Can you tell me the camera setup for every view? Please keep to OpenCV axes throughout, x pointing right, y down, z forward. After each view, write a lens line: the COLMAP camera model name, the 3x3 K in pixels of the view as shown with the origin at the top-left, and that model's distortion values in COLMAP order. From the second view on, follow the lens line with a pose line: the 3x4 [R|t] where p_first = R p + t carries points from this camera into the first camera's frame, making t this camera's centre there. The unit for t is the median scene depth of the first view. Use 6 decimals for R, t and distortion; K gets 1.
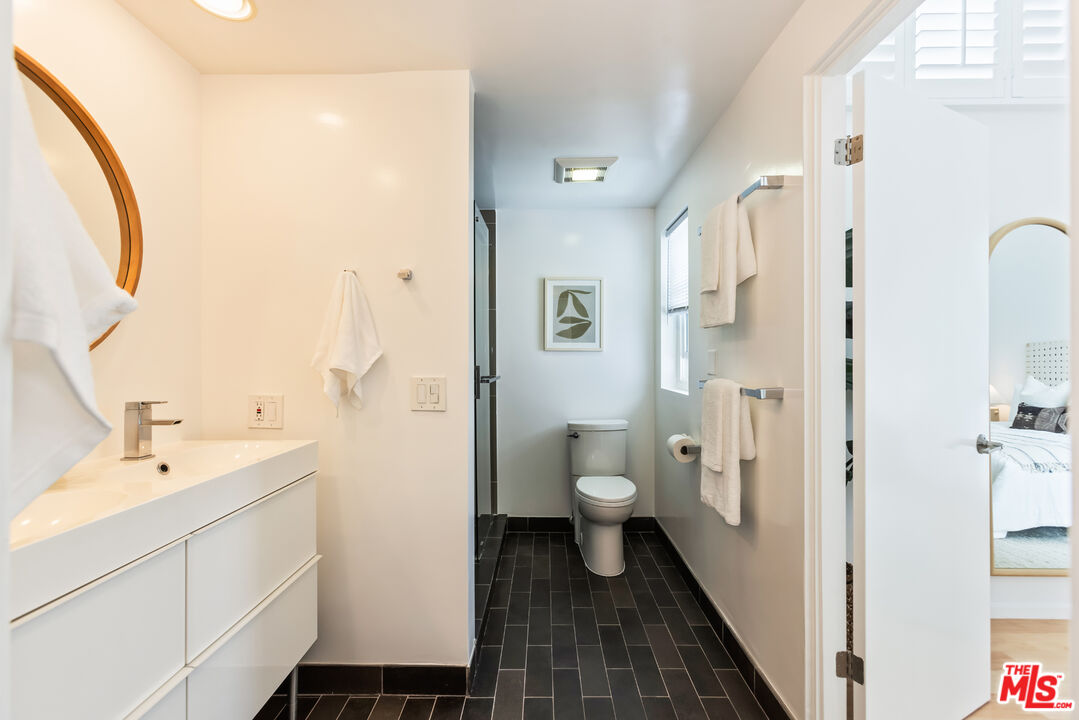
lens RADIAL K [[483.5, 0, 543.9], [0, 483.5, 358.7], [0, 0, 1]] dist [-0.017722, 0.010576]
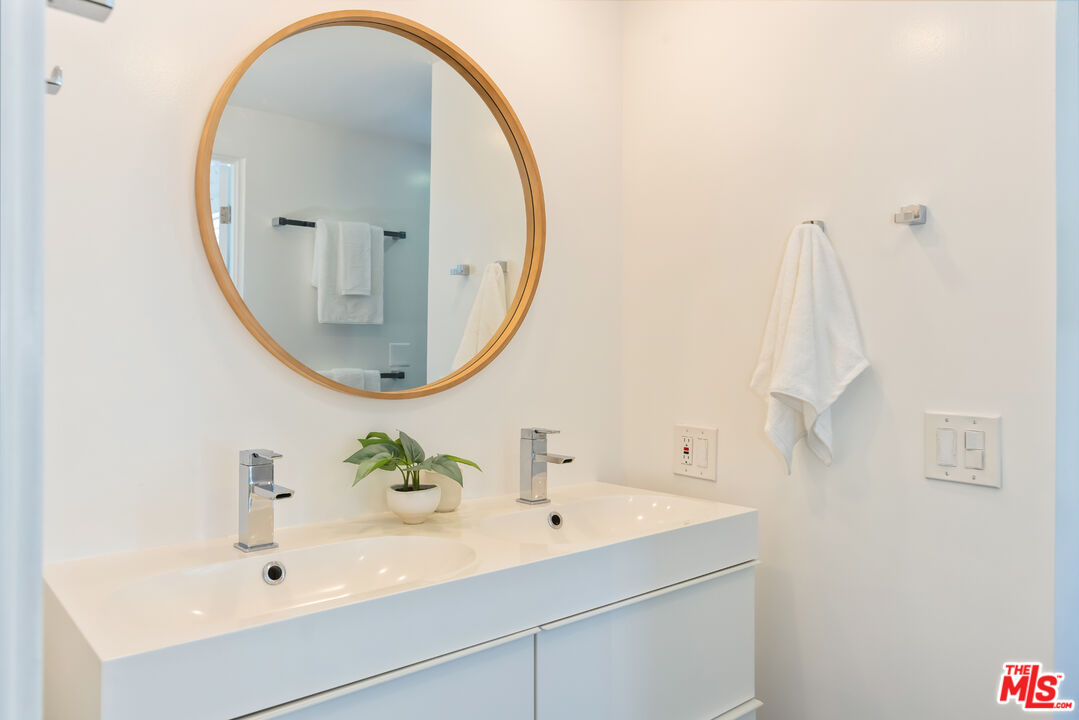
lens RADIAL K [[753.6, 0, 539.6], [0, 753.6, 352.6], [0, 0, 1]] dist [-0.001566, 0.002429]
pose [[0.650160, -0.001164, -0.759796, 0.068356], [-0.000687, 0.999998, -0.002120, -0.024206], [0.759797, 0.001901, 0.650158, 0.167073]]
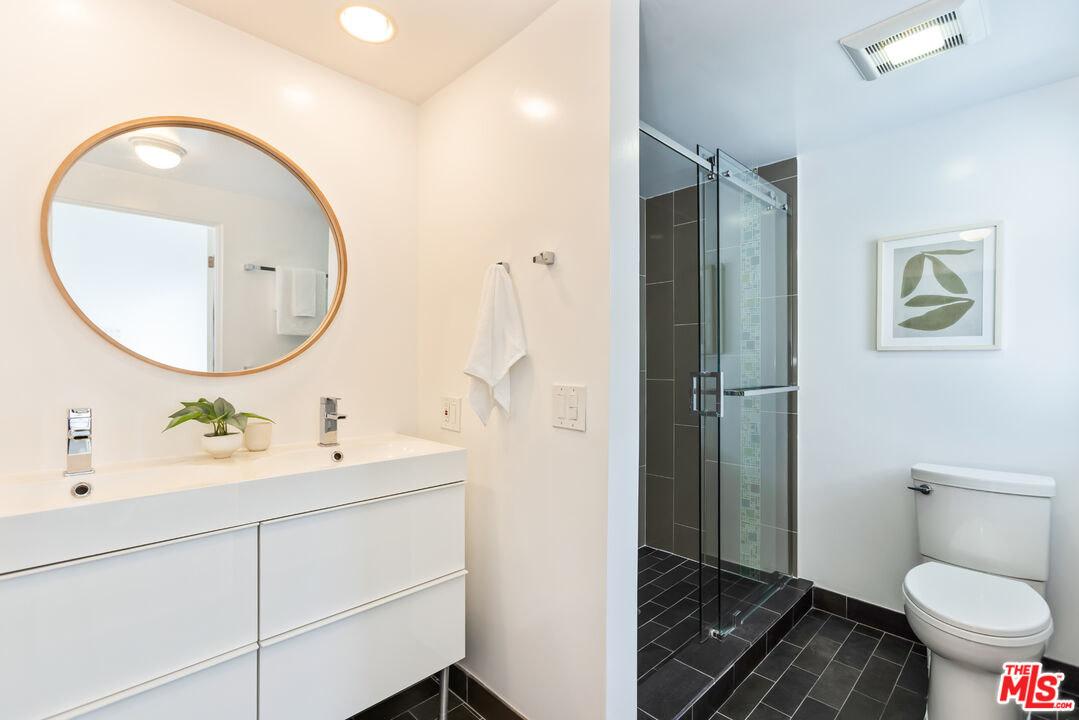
lens RADIAL K [[483.5, 0, 546.4], [0, 483.5, 364.9], [0, 0, 1]] dist [-0.017722, 0.010576]
pose [[0.696301, 0.006165, -0.717723, 0.298448], [-0.003669, 0.999981, 0.005030, 0.001067], [0.717740, -0.000869, 0.696310, 0.434061]]
